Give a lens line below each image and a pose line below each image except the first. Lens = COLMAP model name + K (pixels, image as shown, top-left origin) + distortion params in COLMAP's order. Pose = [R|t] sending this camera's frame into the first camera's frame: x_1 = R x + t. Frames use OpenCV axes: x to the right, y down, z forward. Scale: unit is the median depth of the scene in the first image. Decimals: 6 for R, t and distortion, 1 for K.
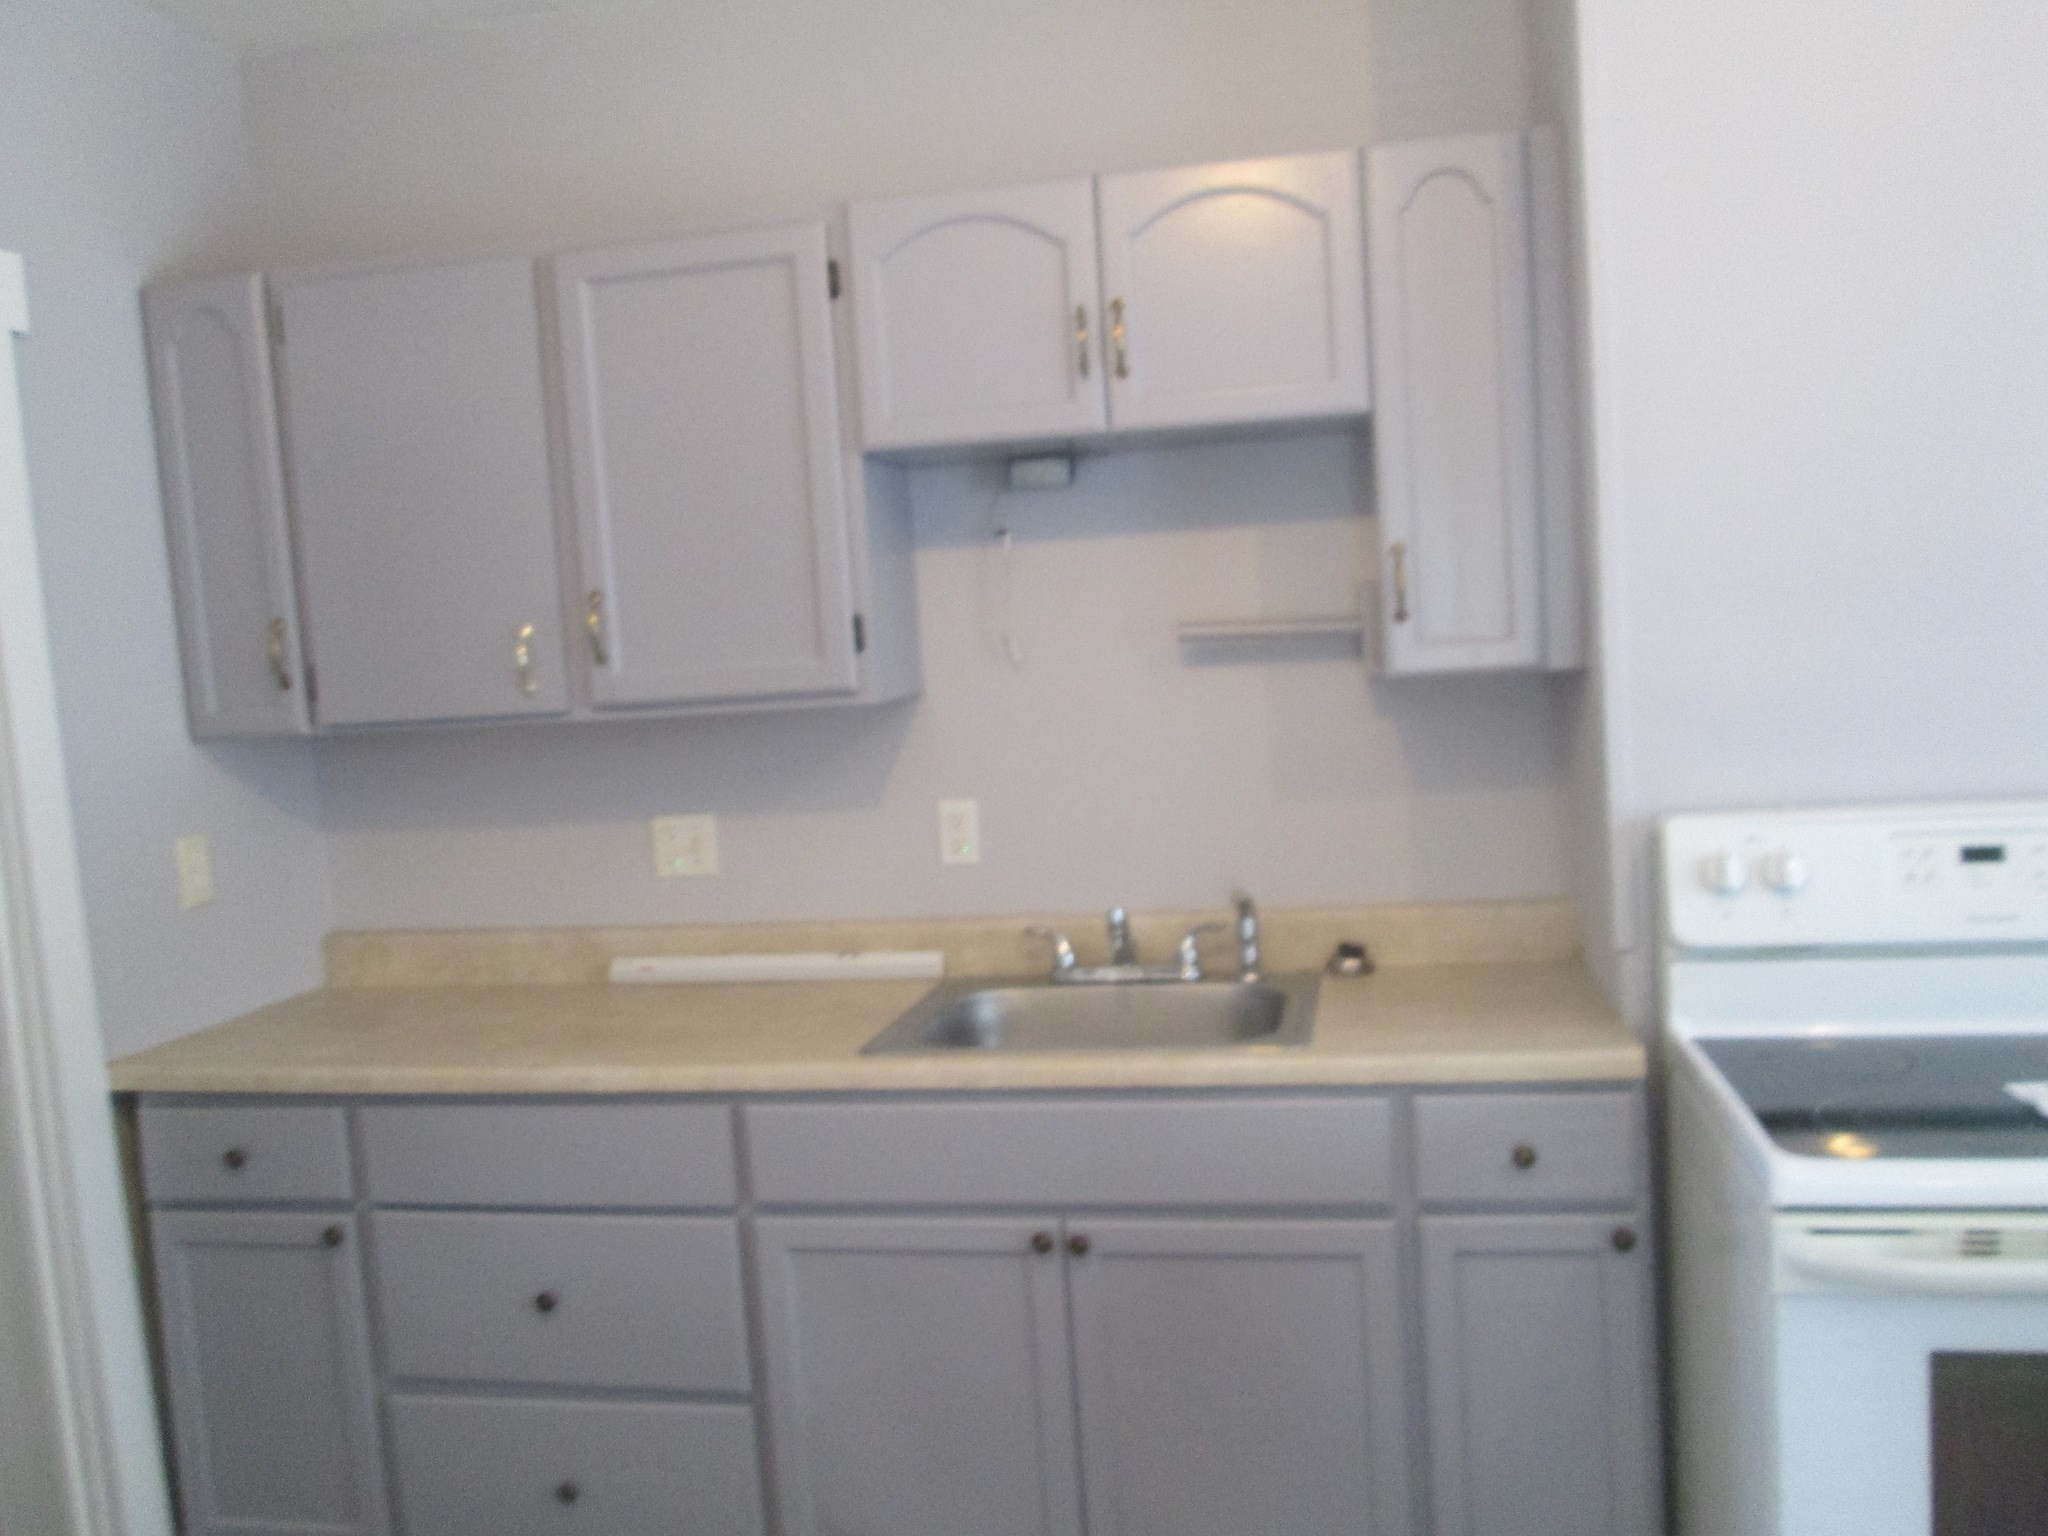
lens RADIAL K [[1669.8, 0, 1024.0], [0, 1669.8, 768.0], [0, 0, 1]] dist [-0.008544, -0.000387]
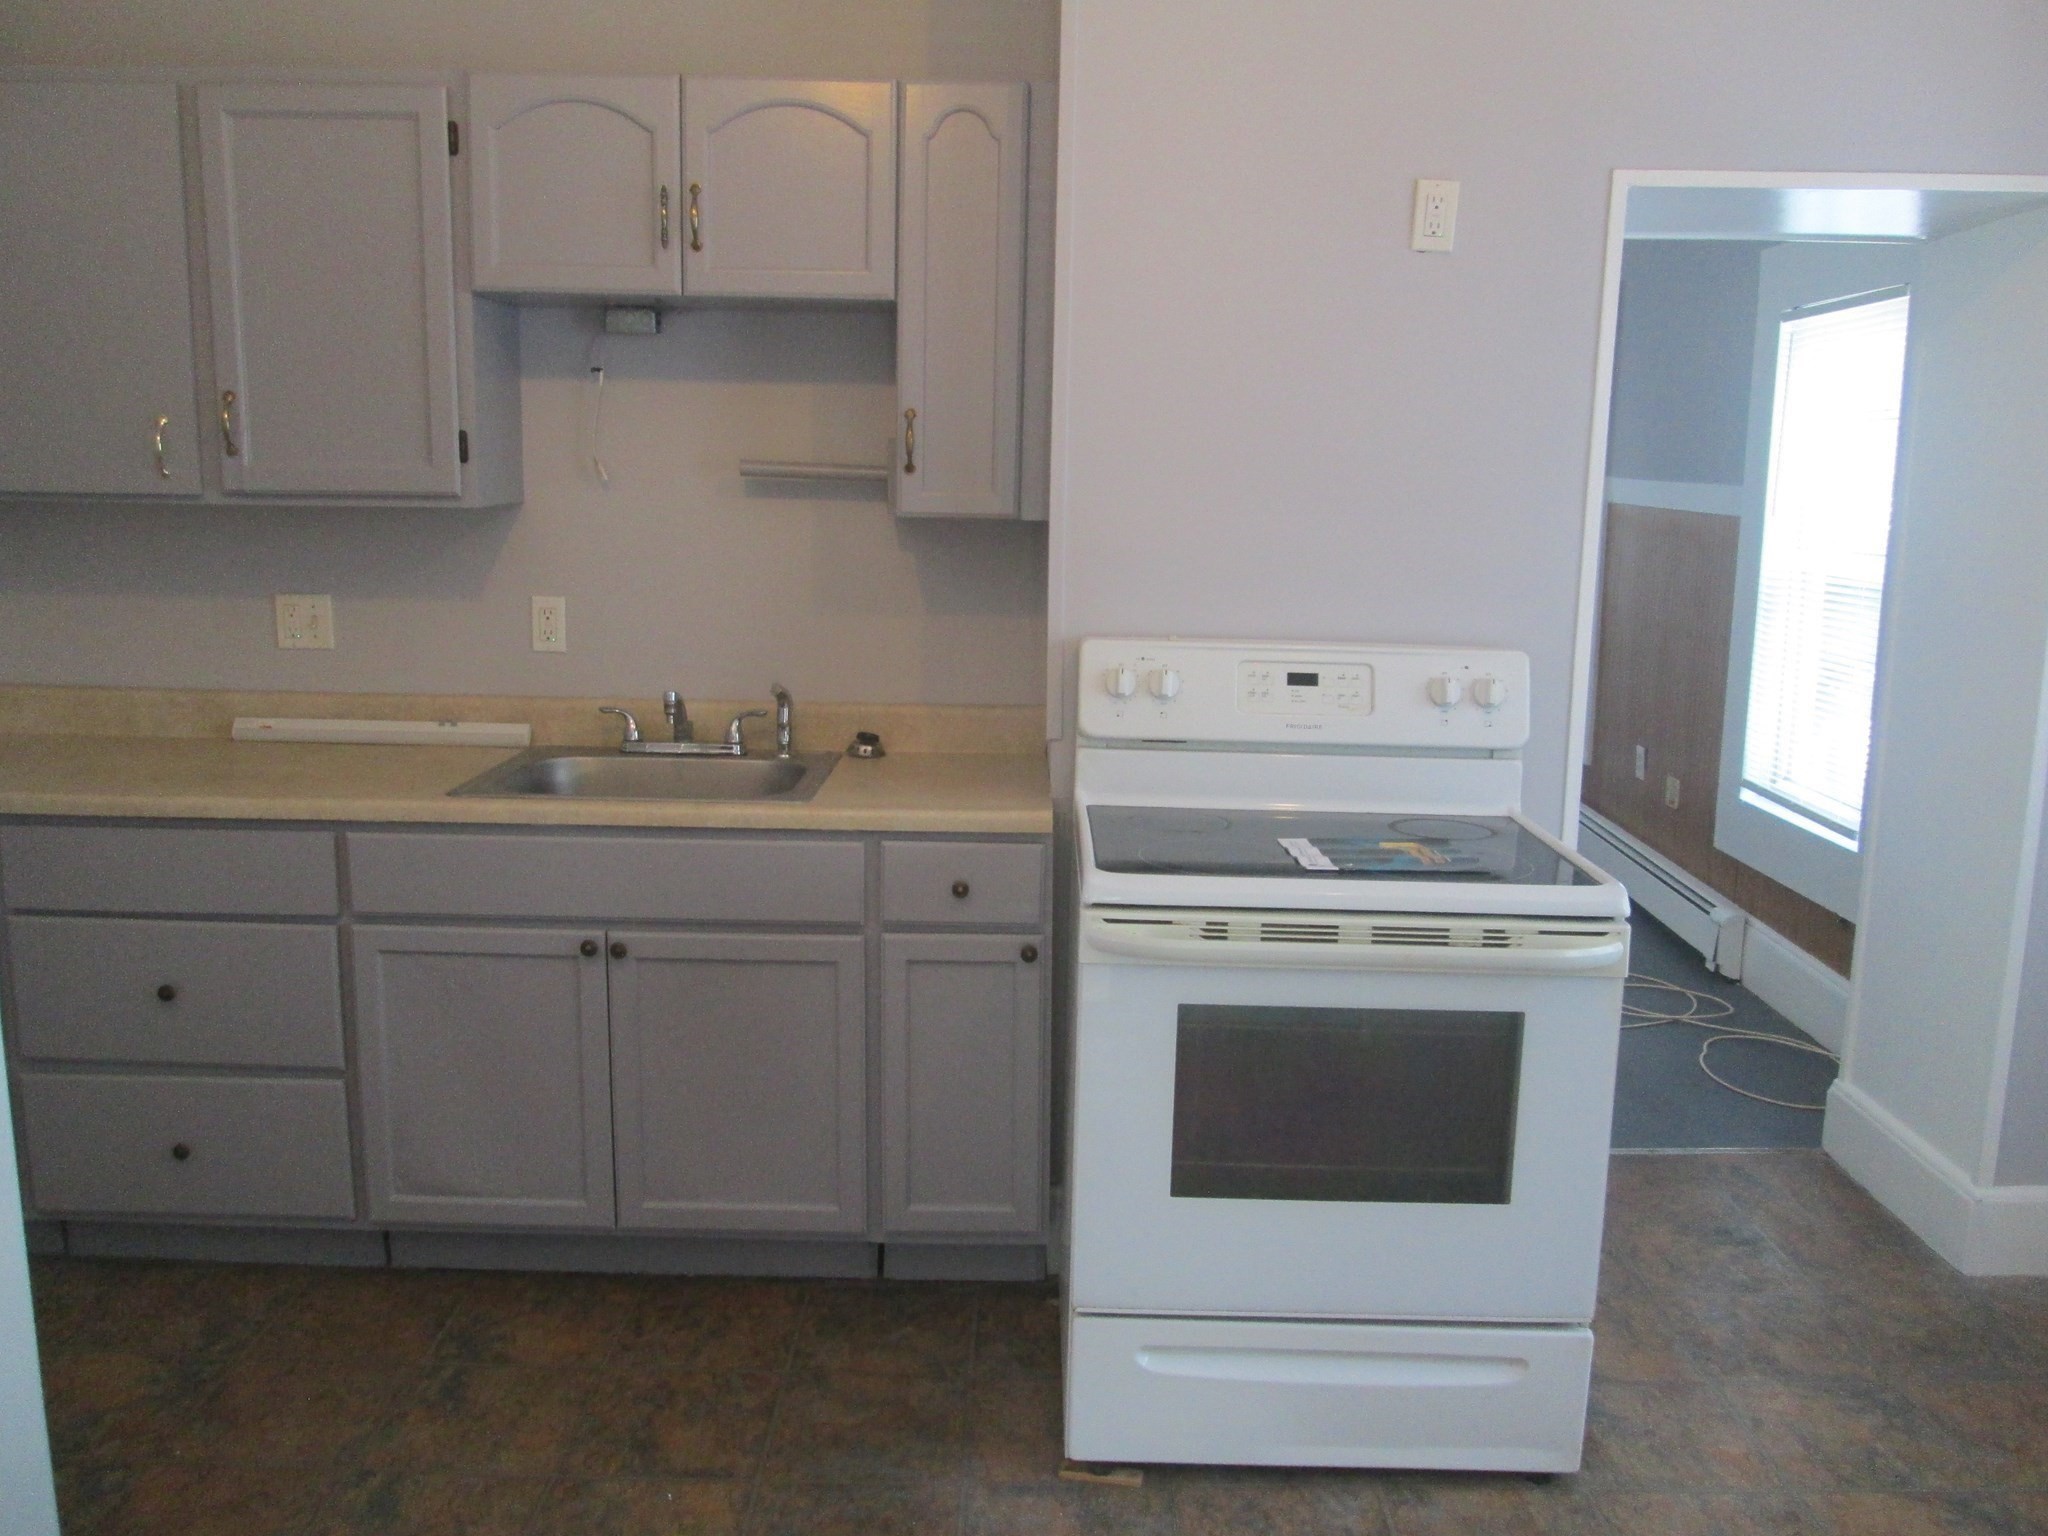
lens RADIAL K [[1826.0, 0, 1024.0], [0, 1826.0, 768.0], [0, 0, 1]] dist [-0.001081, 0.007191]
pose [[0.984556, 0.050648, 0.167586, 0.089671], [-0.064931, 0.994607, 0.080875, 0.015458], [-0.162586, -0.090508, 0.982534, -0.368392]]
